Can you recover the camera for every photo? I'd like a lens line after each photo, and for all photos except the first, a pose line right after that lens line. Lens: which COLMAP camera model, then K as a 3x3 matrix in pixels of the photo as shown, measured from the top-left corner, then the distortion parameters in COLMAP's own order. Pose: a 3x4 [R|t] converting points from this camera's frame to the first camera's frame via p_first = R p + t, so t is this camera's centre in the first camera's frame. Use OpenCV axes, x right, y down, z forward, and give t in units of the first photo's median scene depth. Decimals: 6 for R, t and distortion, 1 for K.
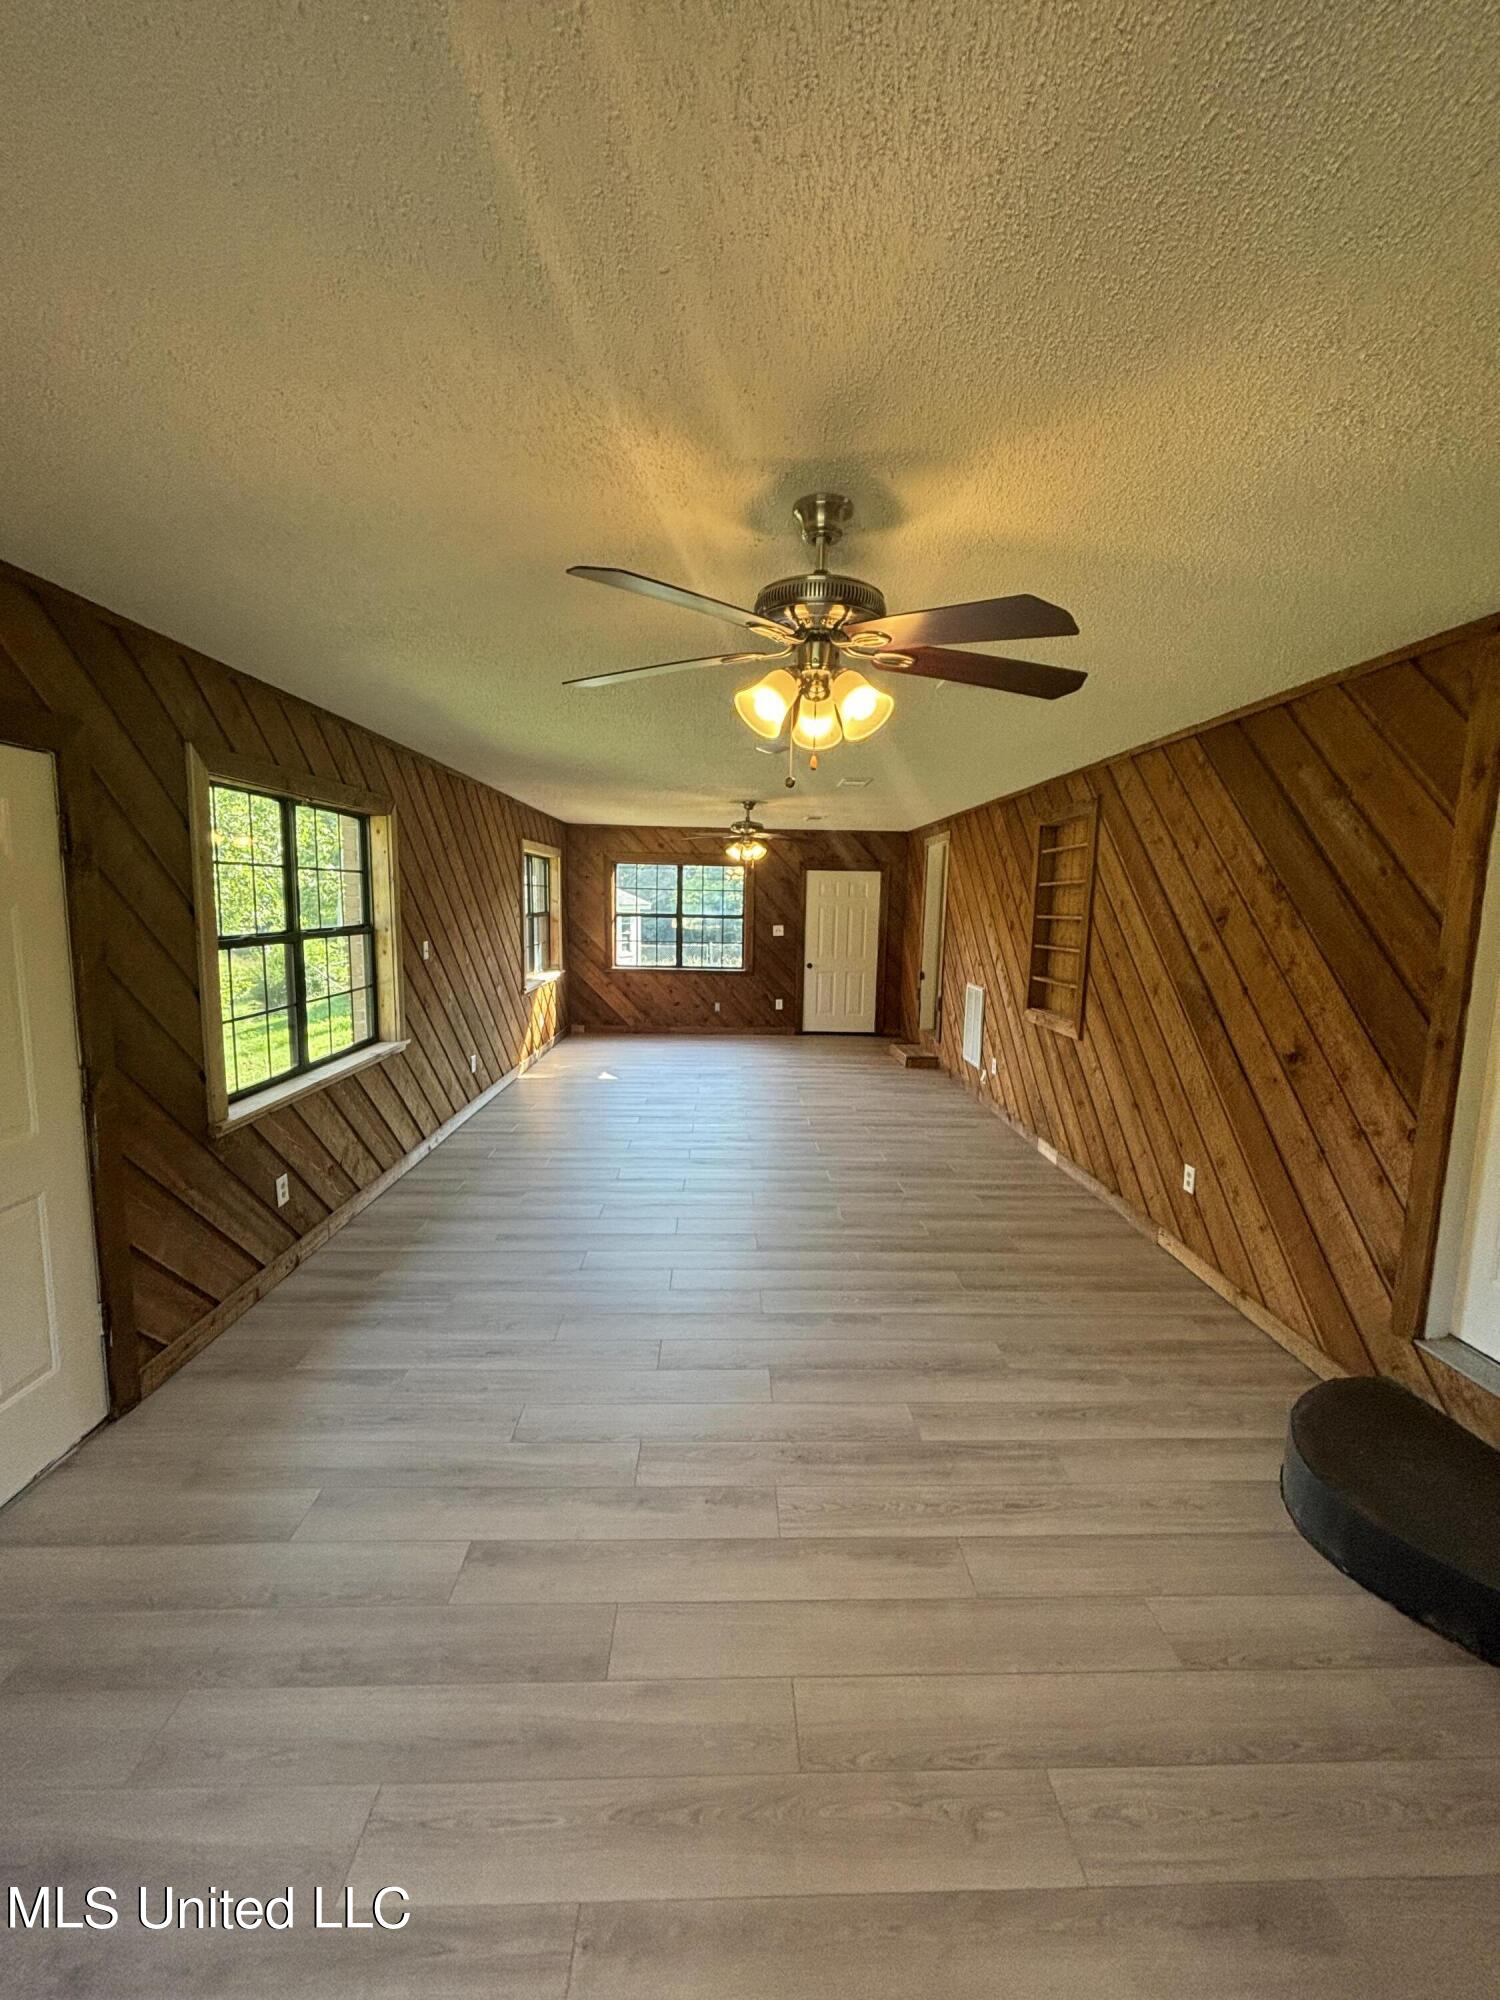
lens RADIAL K [[812.2, 0, 747.8], [0, 812.2, 995.5], [0, 0, 1]] dist [0.018325, 0.000308]
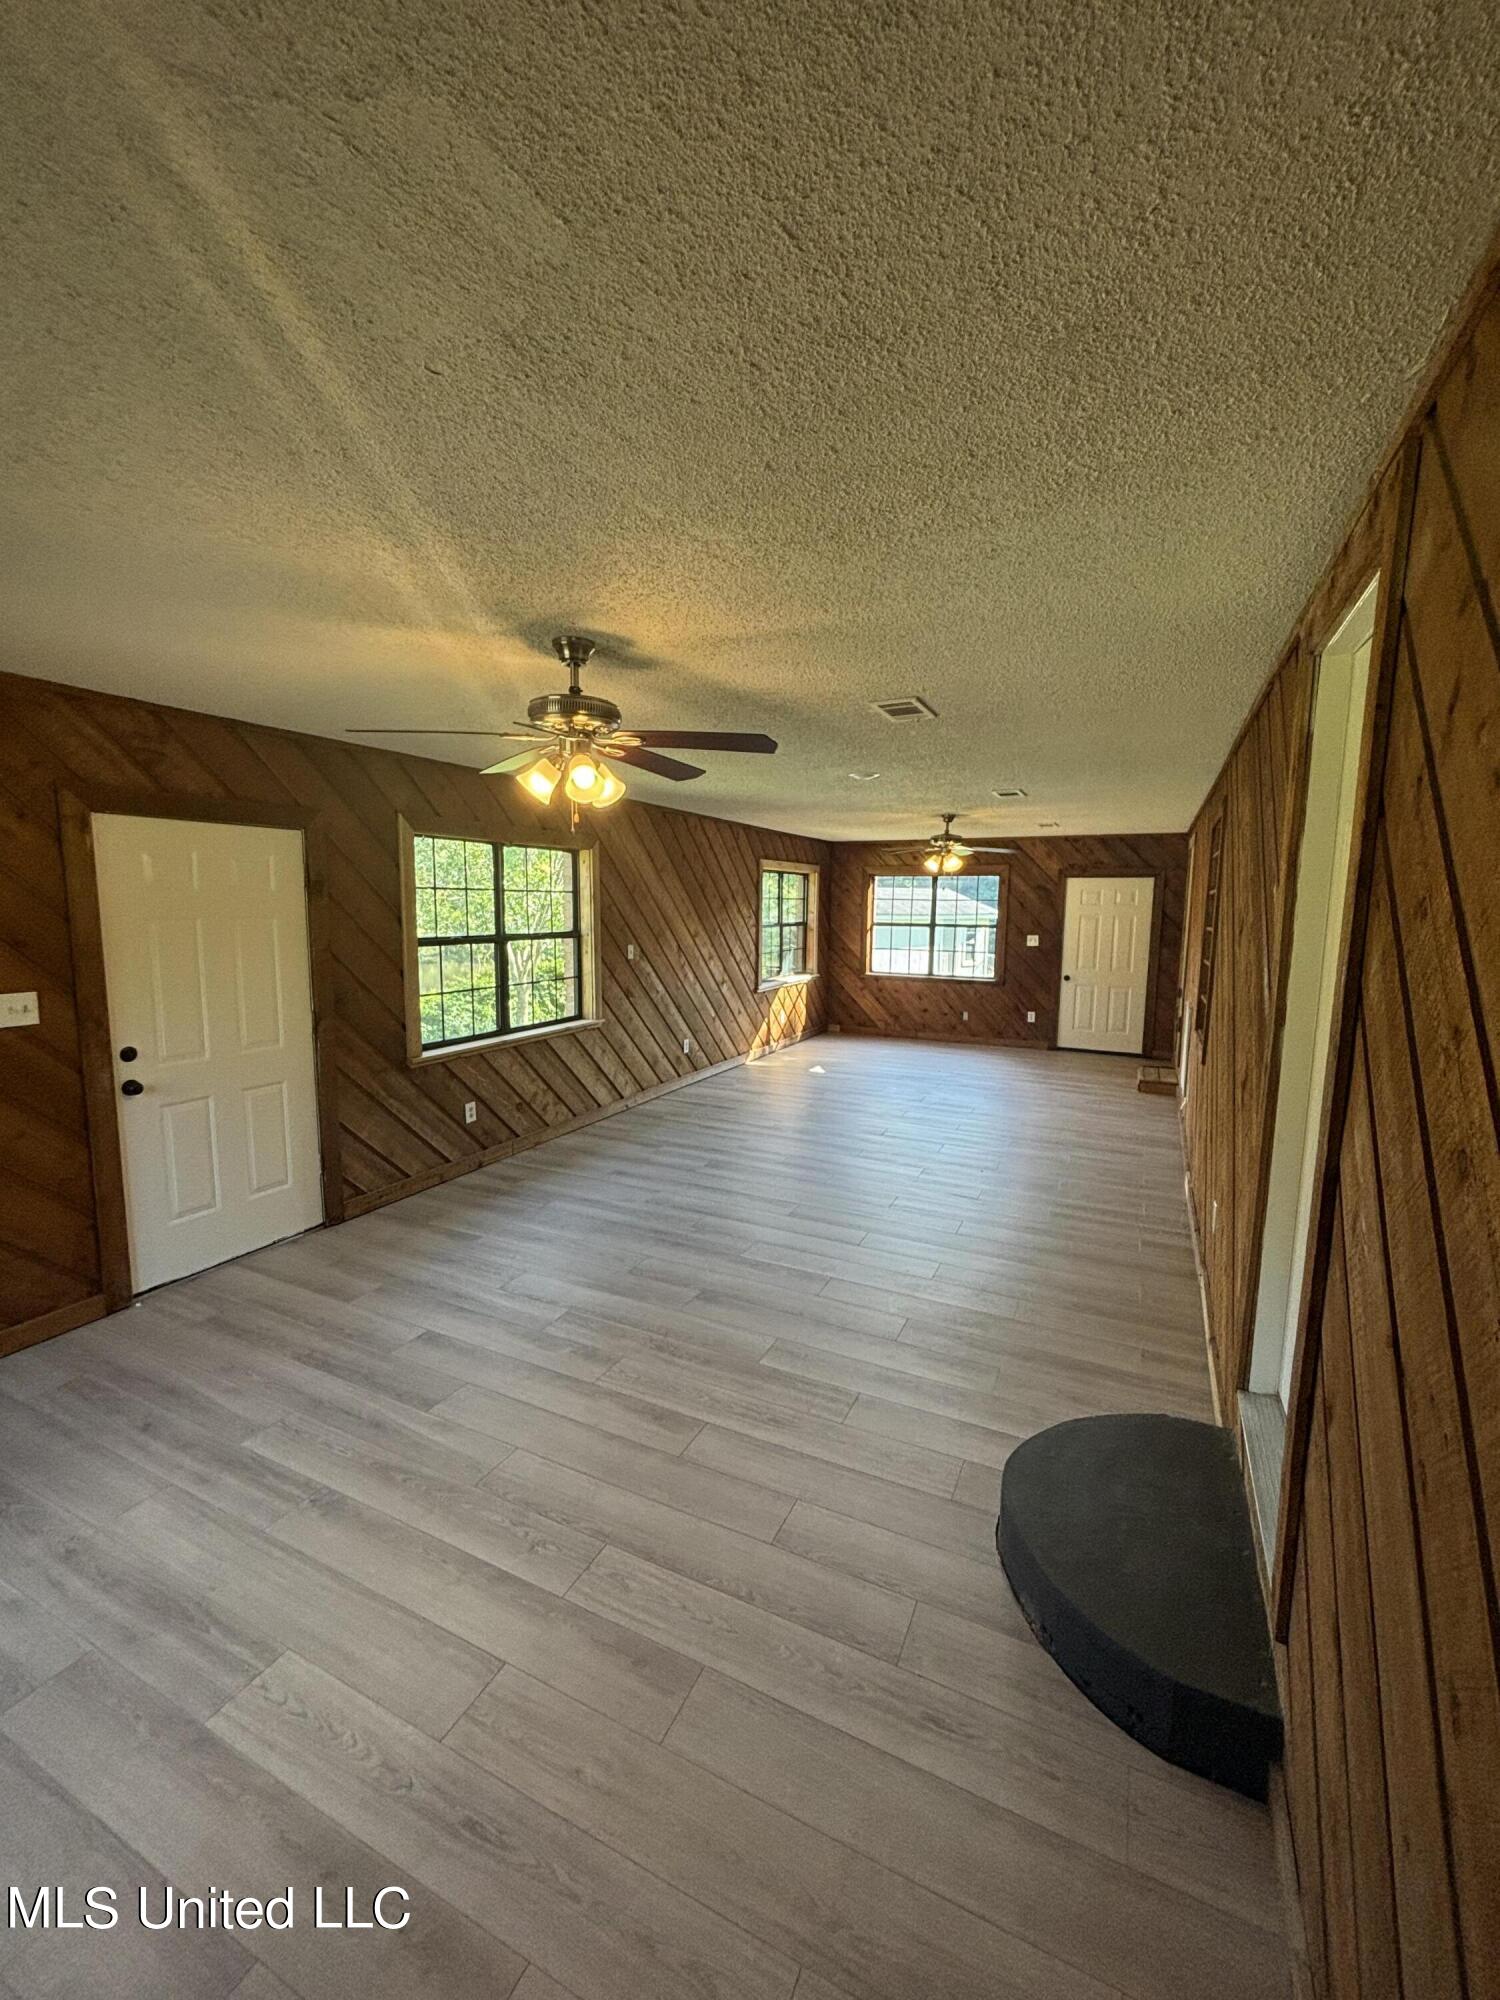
lens RADIAL K [[816.8, 0, 750.0], [0, 816.8, 1000.0], [0, 0, 1]] dist [0.052336, -0.000084]
pose [[0.881415, 0.048596, -0.469837, 0.278861], [-0.051010, 0.998669, 0.007600, 0.000542], [0.469581, 0.017268, 0.882721, -0.032599]]
